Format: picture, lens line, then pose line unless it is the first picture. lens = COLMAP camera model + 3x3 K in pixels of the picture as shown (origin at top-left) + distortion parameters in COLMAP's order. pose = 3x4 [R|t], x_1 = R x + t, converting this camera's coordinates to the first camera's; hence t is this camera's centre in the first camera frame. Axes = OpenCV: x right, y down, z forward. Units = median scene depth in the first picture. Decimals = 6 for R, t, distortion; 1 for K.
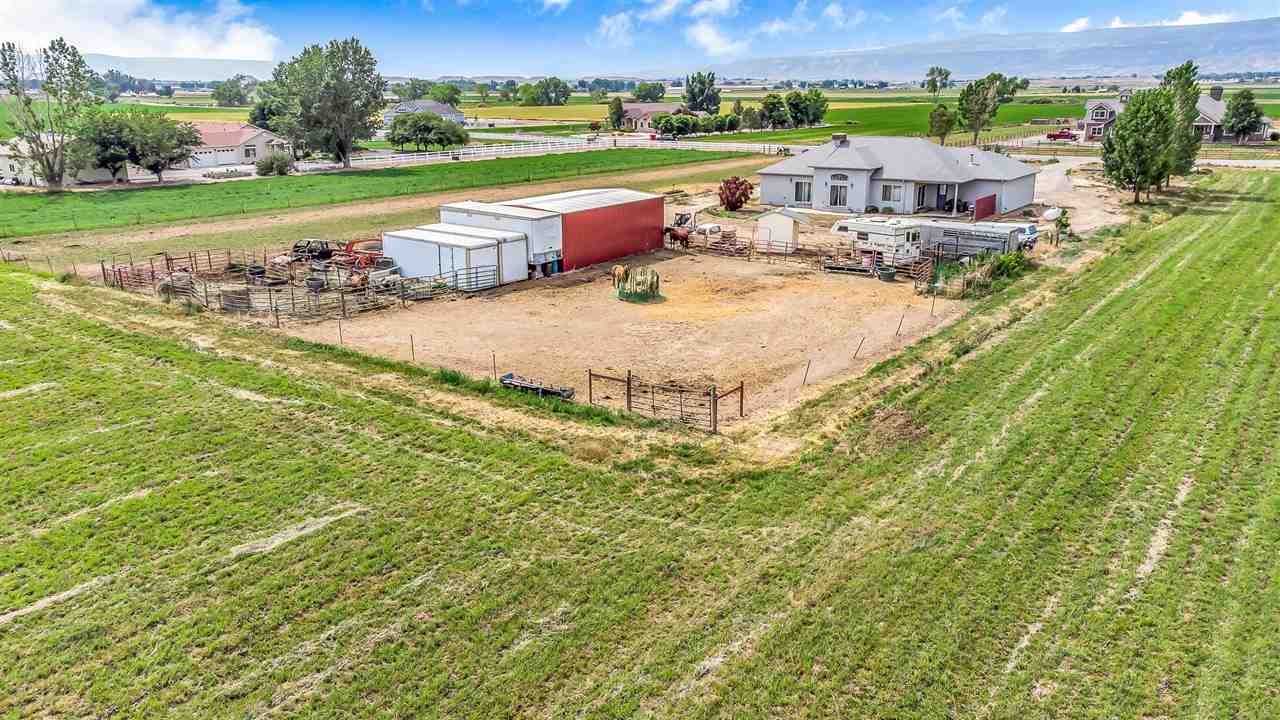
lens RADIAL K [[963.3, 0, 637.6], [0, 963.3, 354.8], [0, 0, 1]] dist [0.010033, 0.076384]
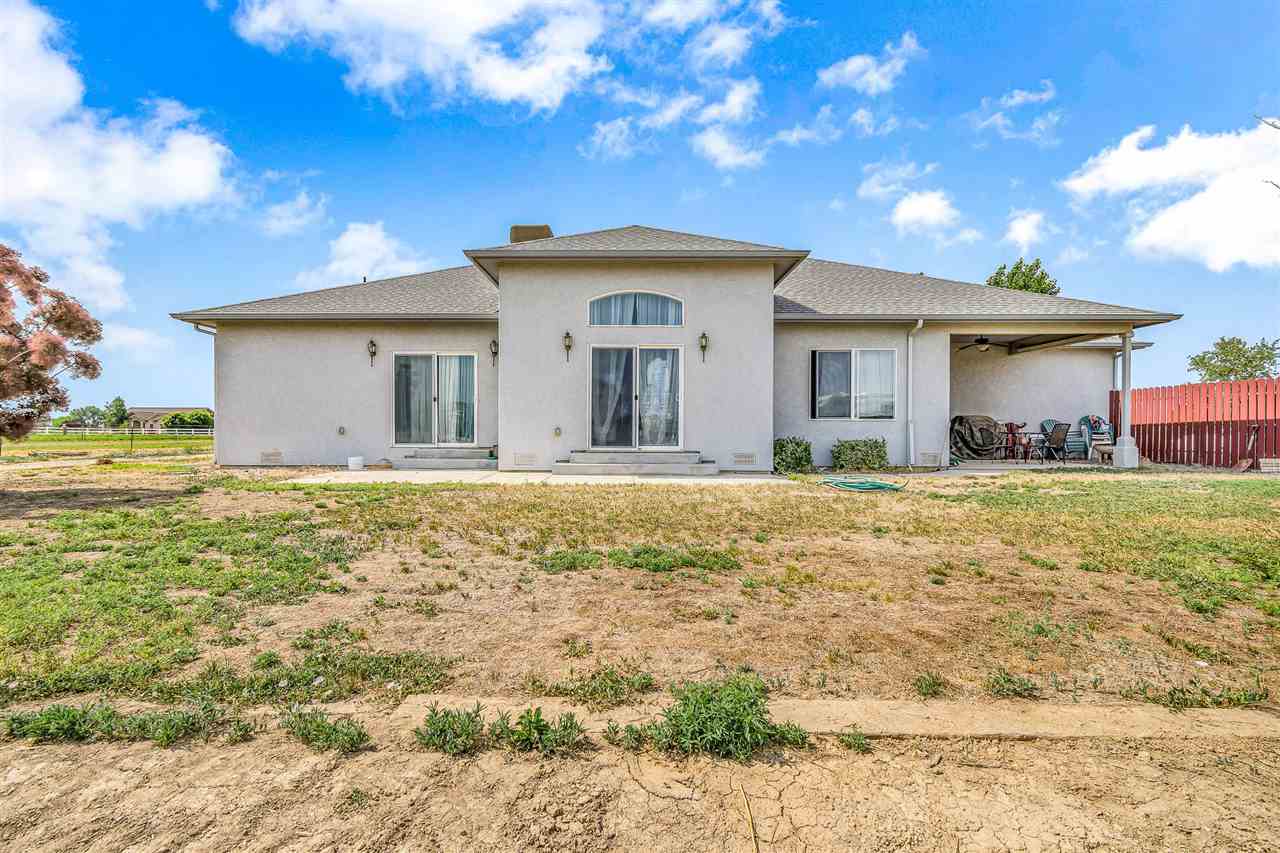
lens RADIAL K [[573.1, 0, 639.7], [0, 573.1, 429.1], [0, 0, 1]] dist [0.000894, 0.000278]
pose [[0.810074, 0.007695, 0.586278, 0.060145], [0.148094, 0.964808, -0.217289, -0.057546], [-0.567317, 0.262844, 0.780426, 0.395086]]
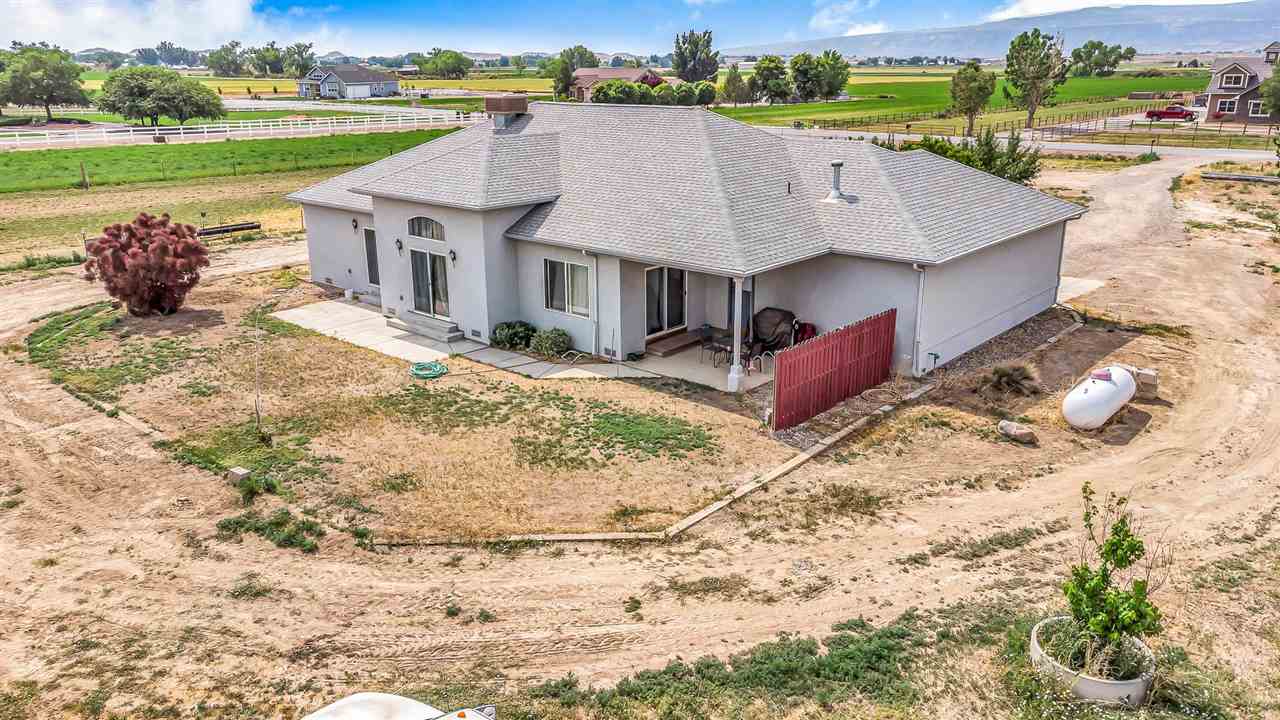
lens RADIAL K [[963.3, 0, 637.6], [0, 963.3, 354.8], [0, 0, 1]] dist [0.010033, 0.076384]
pose [[0.996157, 0.029217, -0.082573, 0.133348], [-0.027404, 0.999360, 0.023008, -0.065798], [0.083192, -0.020657, 0.996319, 0.298343]]
